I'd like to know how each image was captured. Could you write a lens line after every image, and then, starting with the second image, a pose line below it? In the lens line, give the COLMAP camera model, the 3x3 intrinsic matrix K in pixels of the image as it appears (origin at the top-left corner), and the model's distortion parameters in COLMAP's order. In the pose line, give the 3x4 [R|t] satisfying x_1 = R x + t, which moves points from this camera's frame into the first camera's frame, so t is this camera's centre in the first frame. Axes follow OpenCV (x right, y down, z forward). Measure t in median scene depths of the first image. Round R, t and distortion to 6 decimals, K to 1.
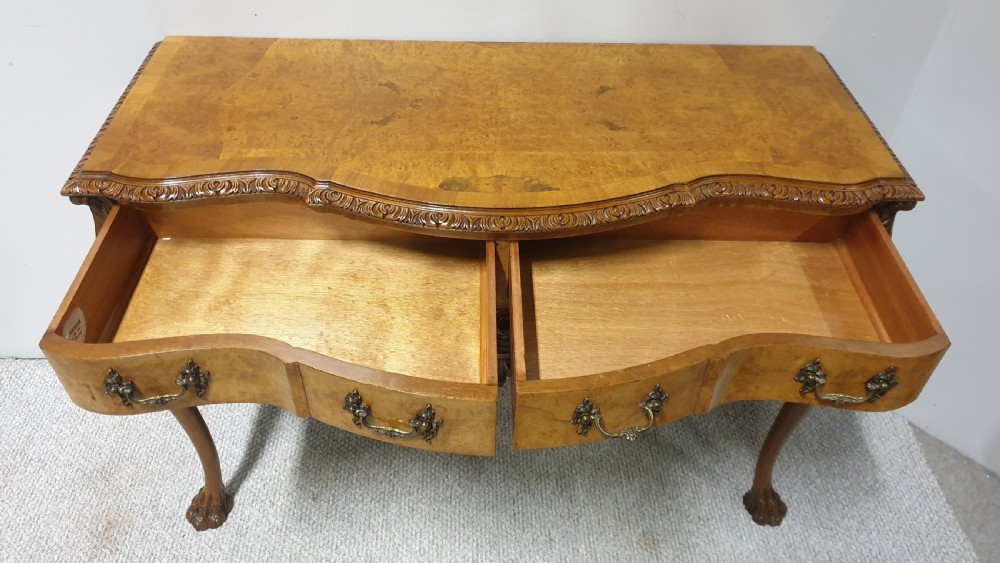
lens RADIAL K [[780.1, 0, 507.9], [0, 780.1, 290.8], [0, 0, 1]] dist [0.020252, -0.011526]
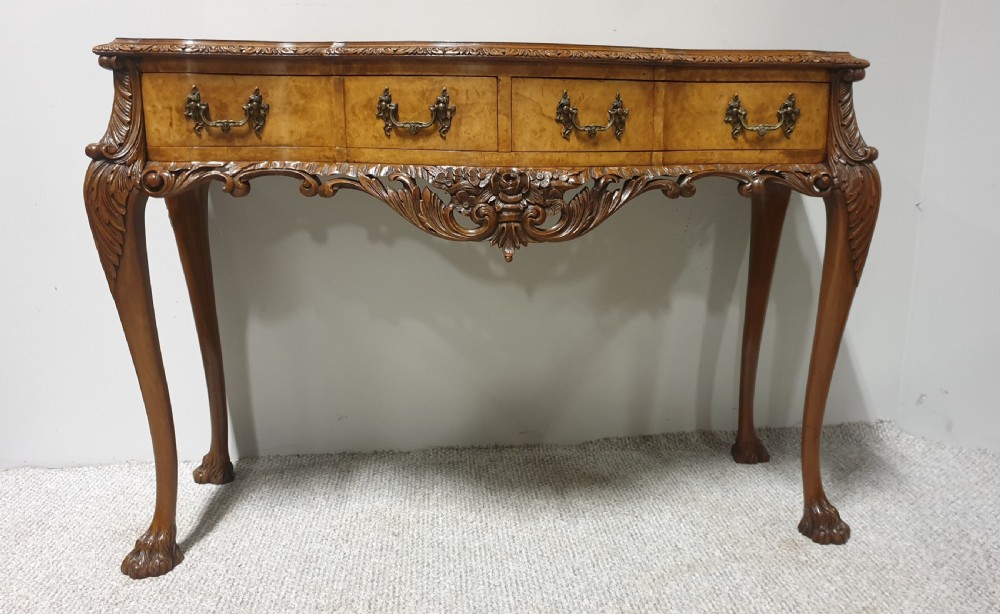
lens RADIAL K [[874.2, 0, 558.3], [0, 874.2, 317.8], [0, 0, 1]] dist [0.000440, 0.047963]
pose [[0.995352, -0.043816, 0.085758, -0.044317], [0.081836, 0.854255, -0.513372, 0.748062], [-0.050765, 0.518004, 0.853870, 0.108668]]
